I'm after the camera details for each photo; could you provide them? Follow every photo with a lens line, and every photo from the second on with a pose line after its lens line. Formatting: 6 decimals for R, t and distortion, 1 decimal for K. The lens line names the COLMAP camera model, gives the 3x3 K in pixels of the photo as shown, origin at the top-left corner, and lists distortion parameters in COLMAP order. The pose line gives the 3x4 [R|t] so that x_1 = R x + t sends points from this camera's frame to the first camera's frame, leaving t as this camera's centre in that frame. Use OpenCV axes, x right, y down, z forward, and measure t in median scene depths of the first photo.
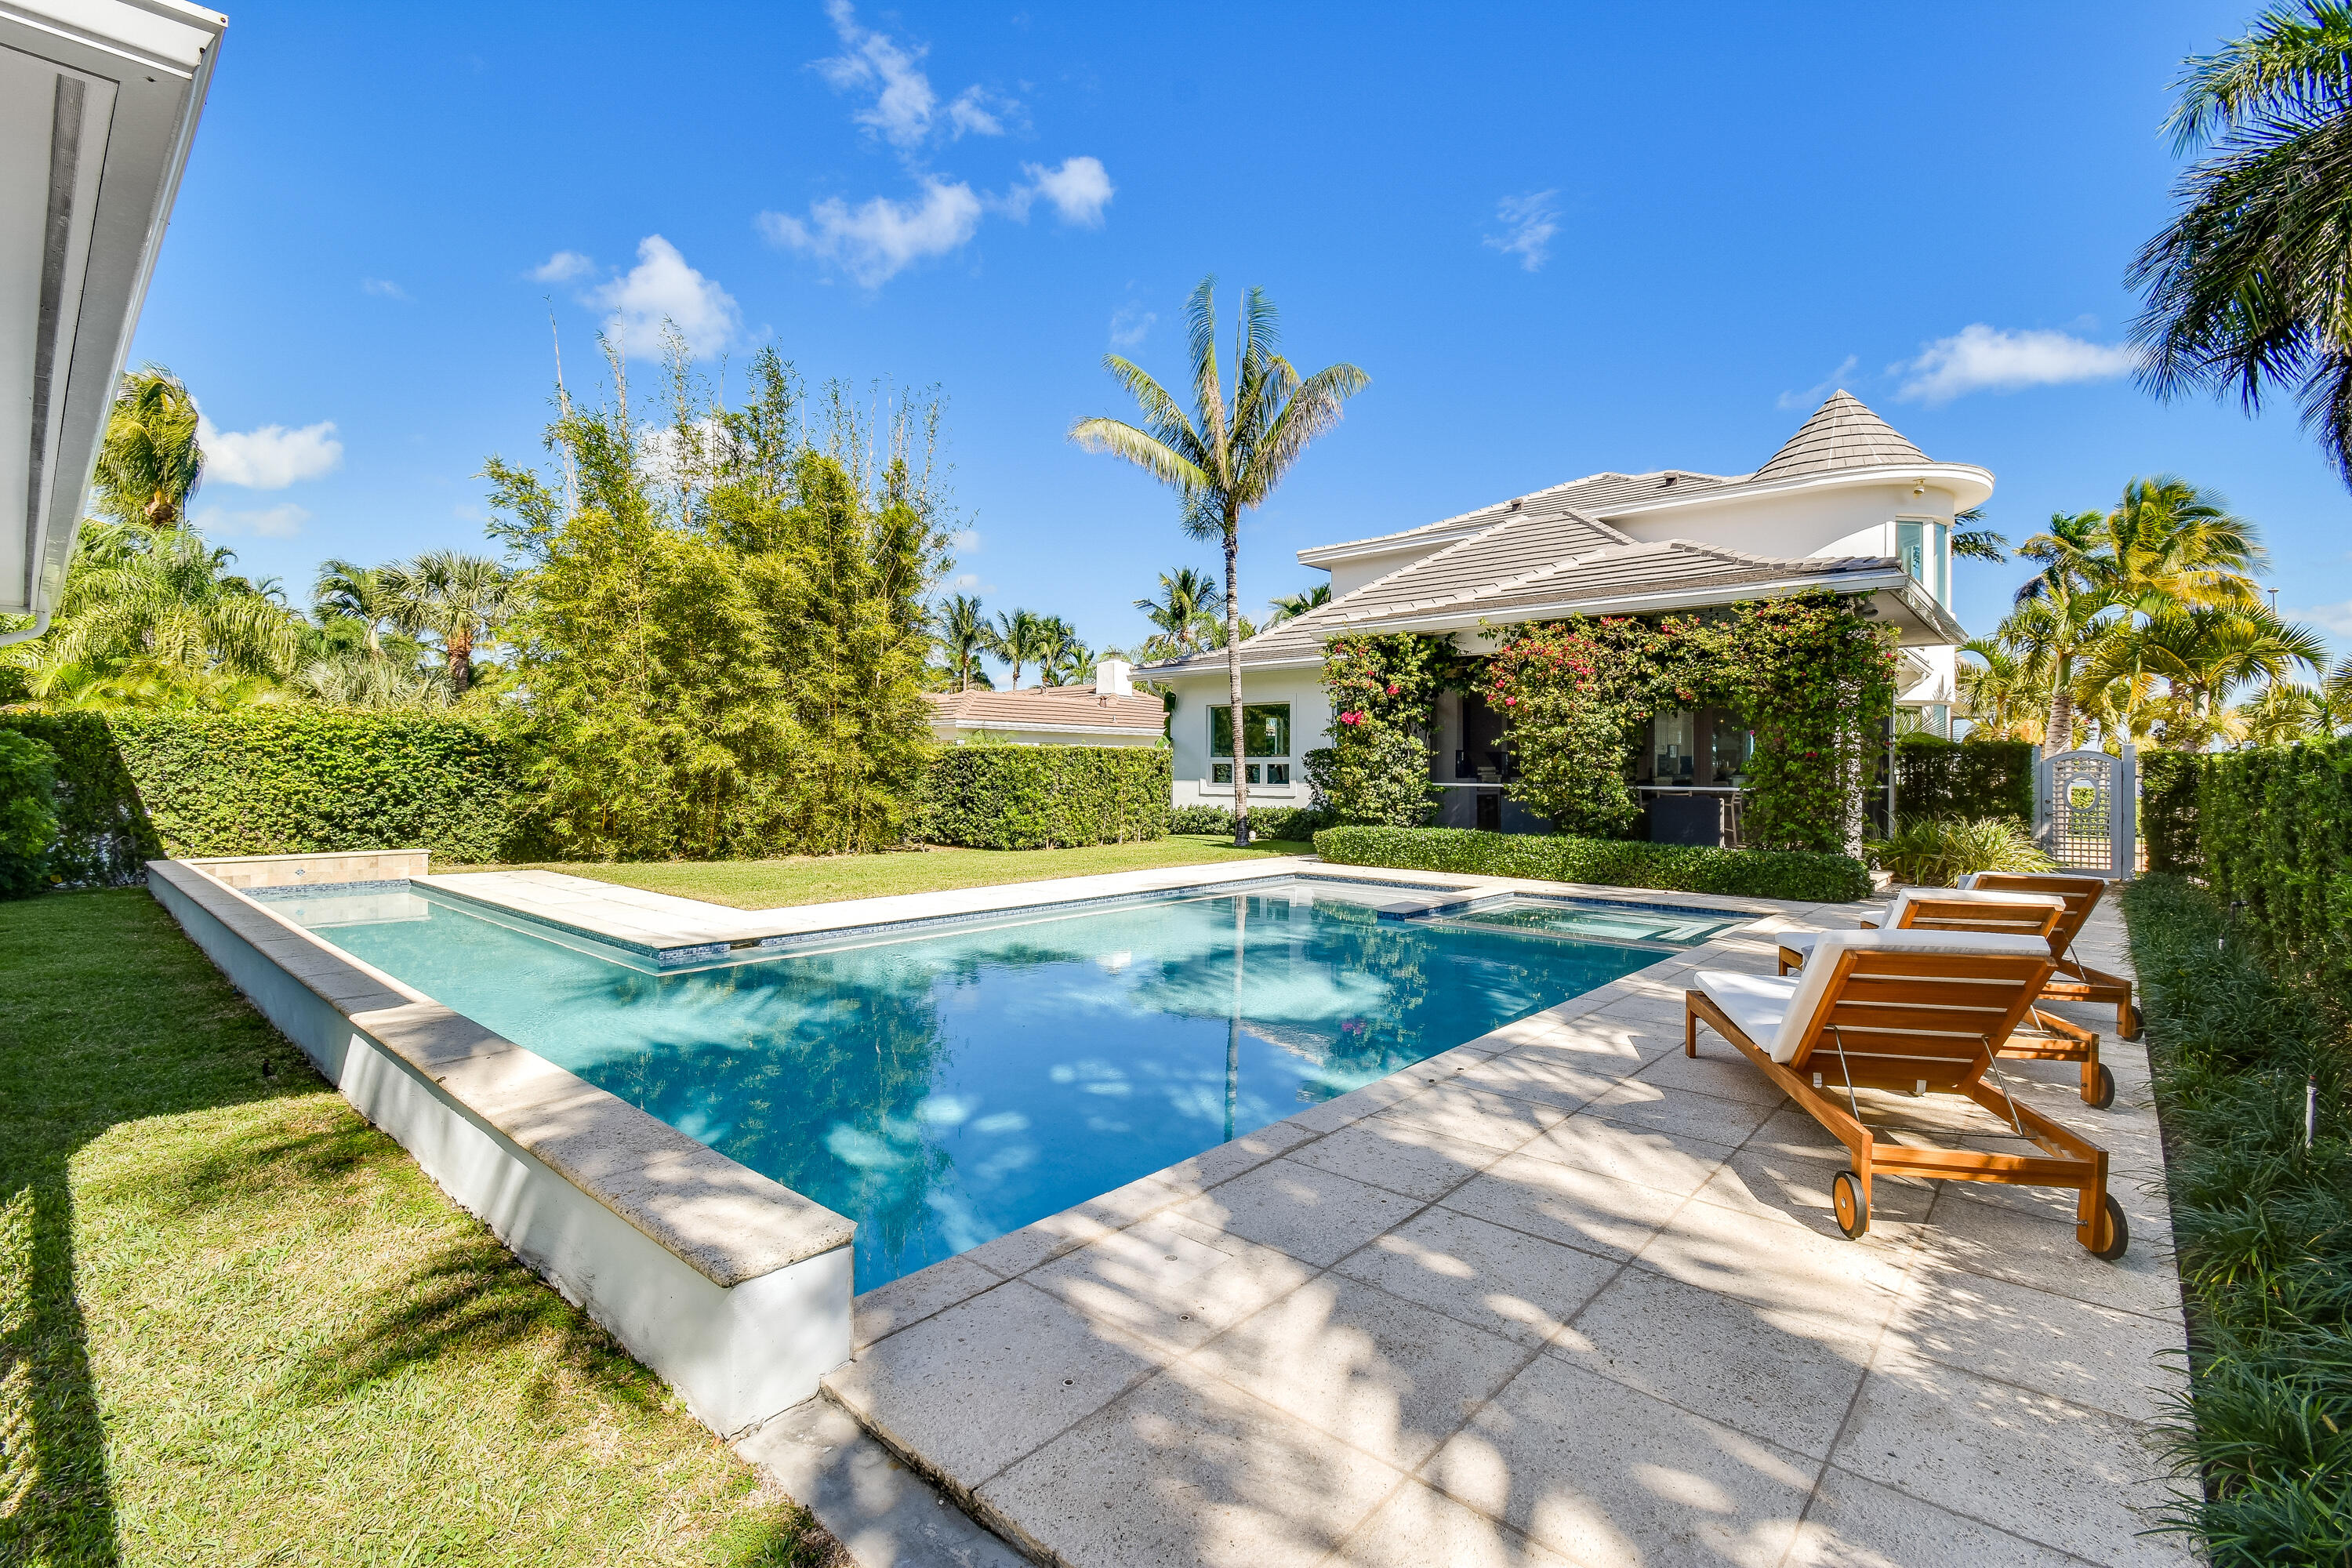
lens RADIAL K [[1066.8, 0, 1178.8], [0, 1066.8, 774.3], [0, 0, 1]] dist [0.000698, -0.000358]
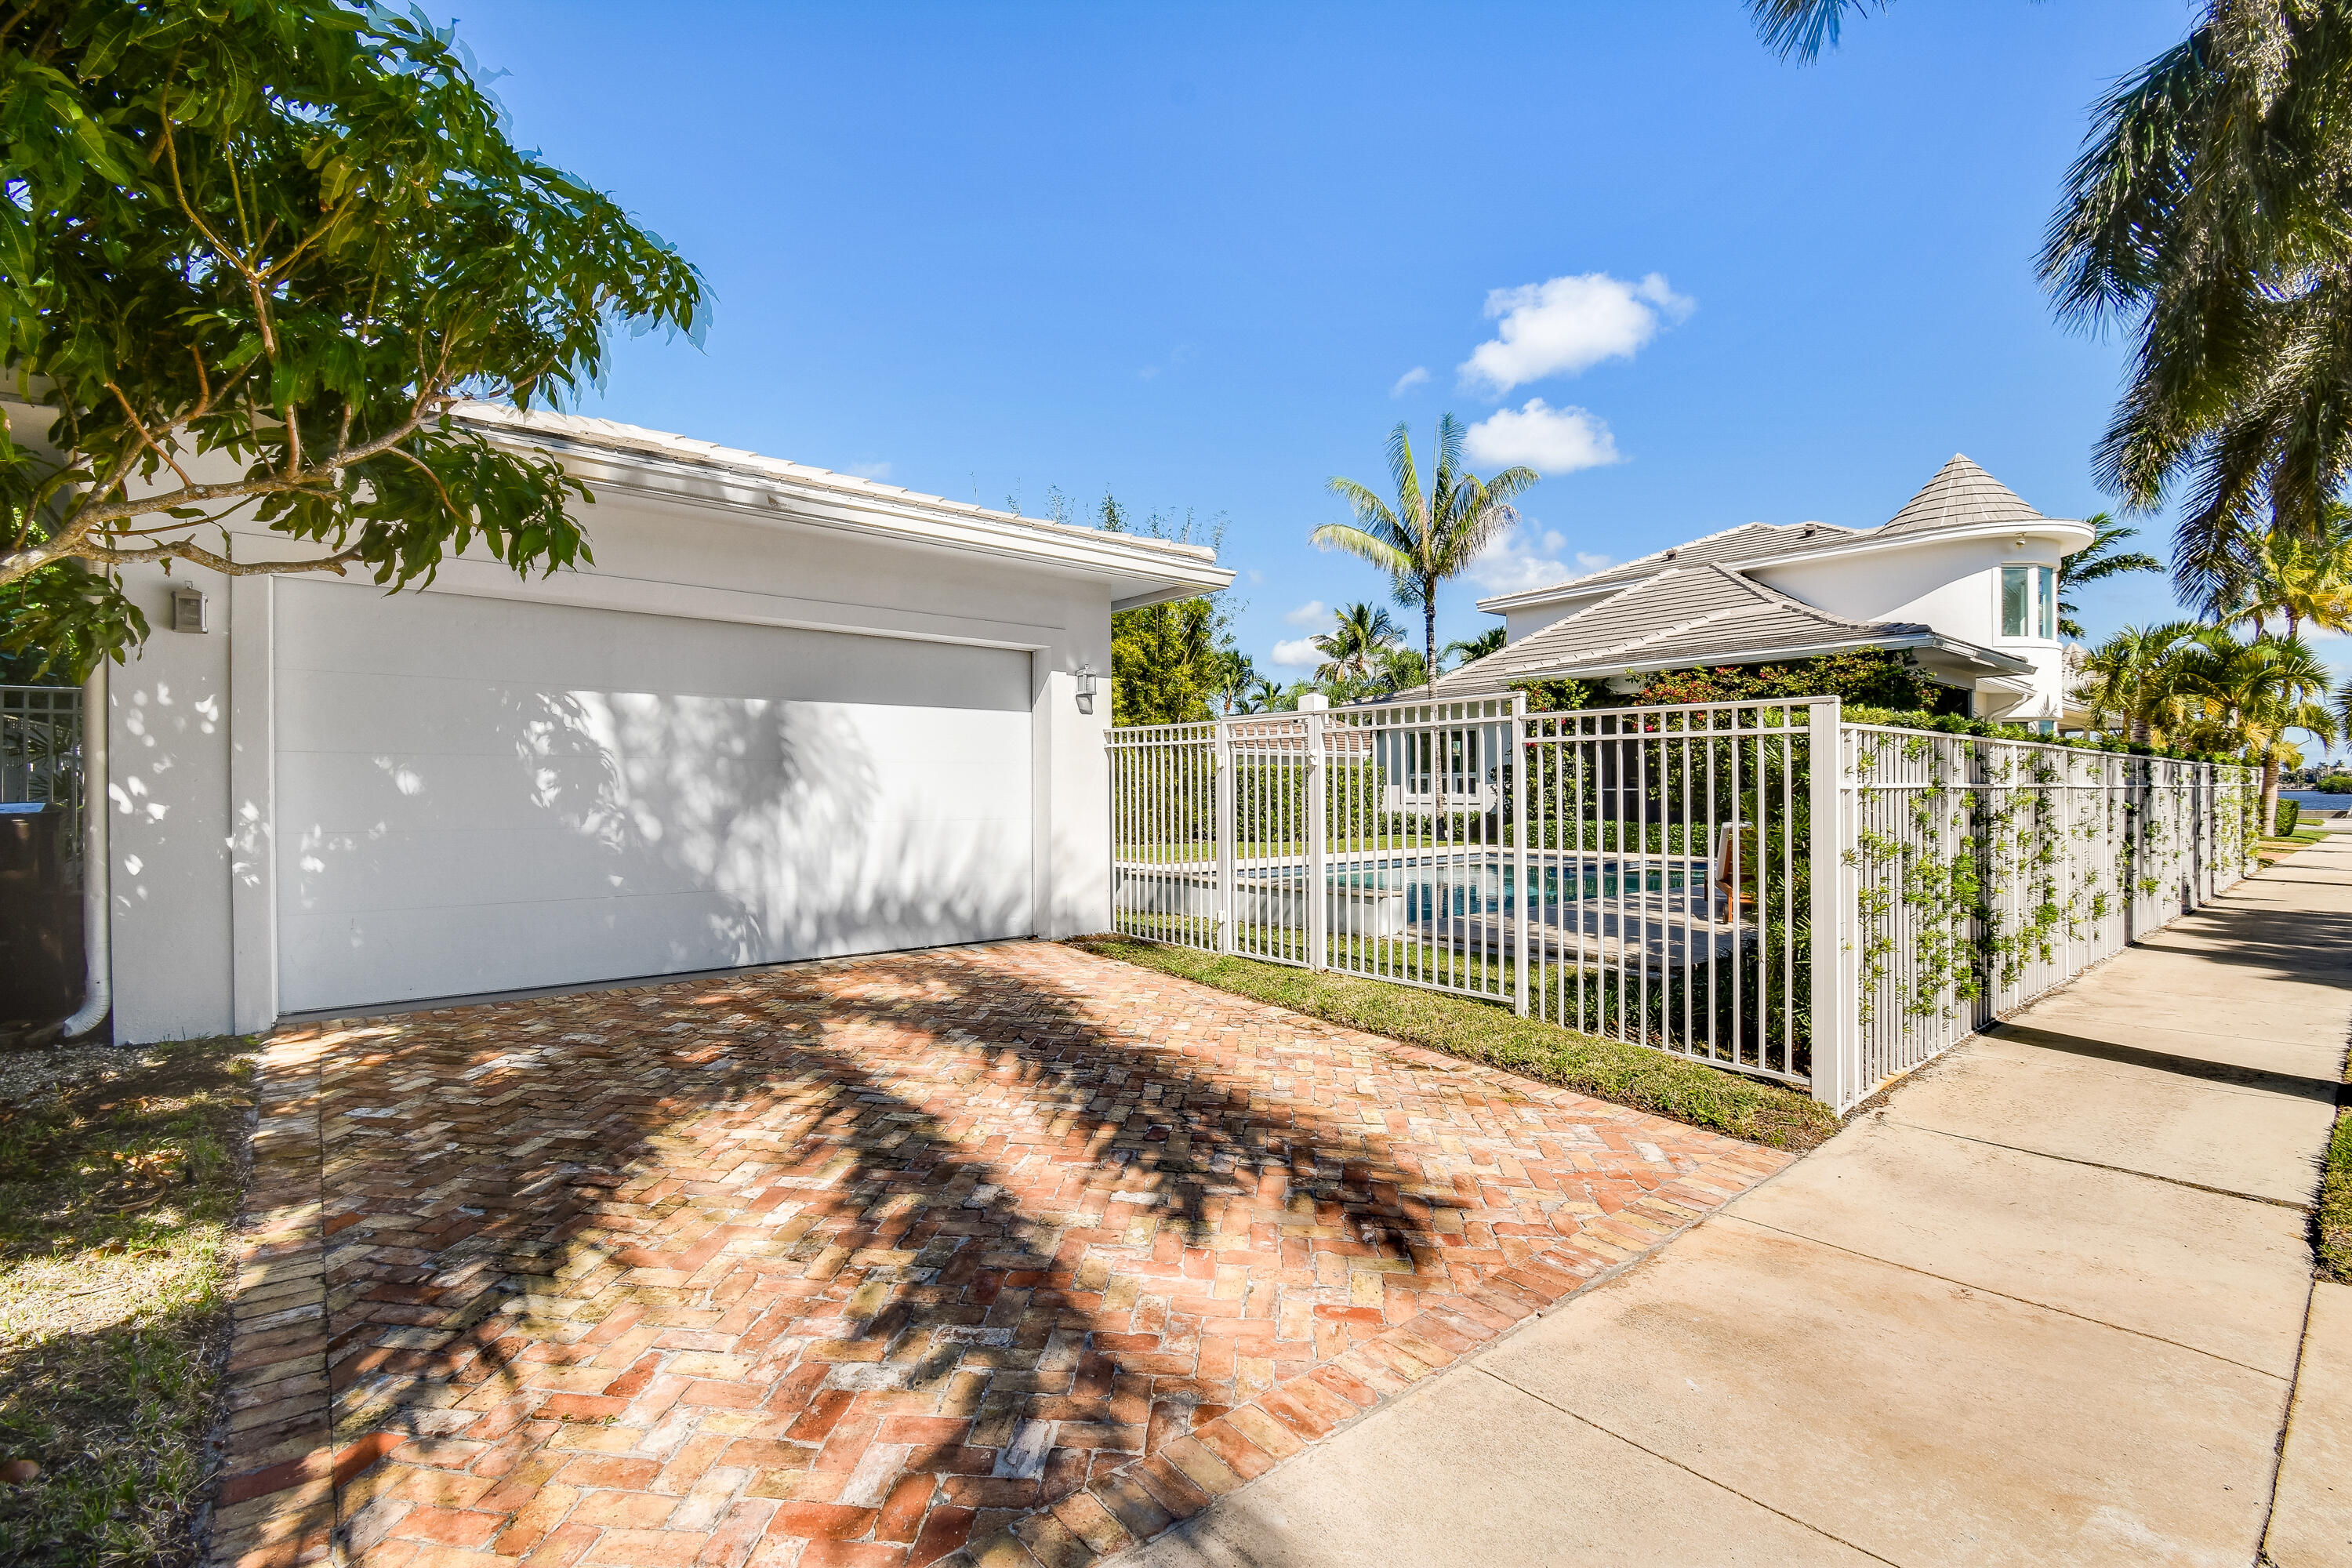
lens RADIAL K [[992.4, 0, 1162.8], [0, 992.4, 794.2], [0, 0, 1]] dist [0.000632, -0.000401]
pose [[0.982993, -0.010406, -0.183349, -0.053817], [0.010492, 0.999945, -0.000501, 0.008756], [0.183344, -0.001431, 0.983048, -0.266626]]
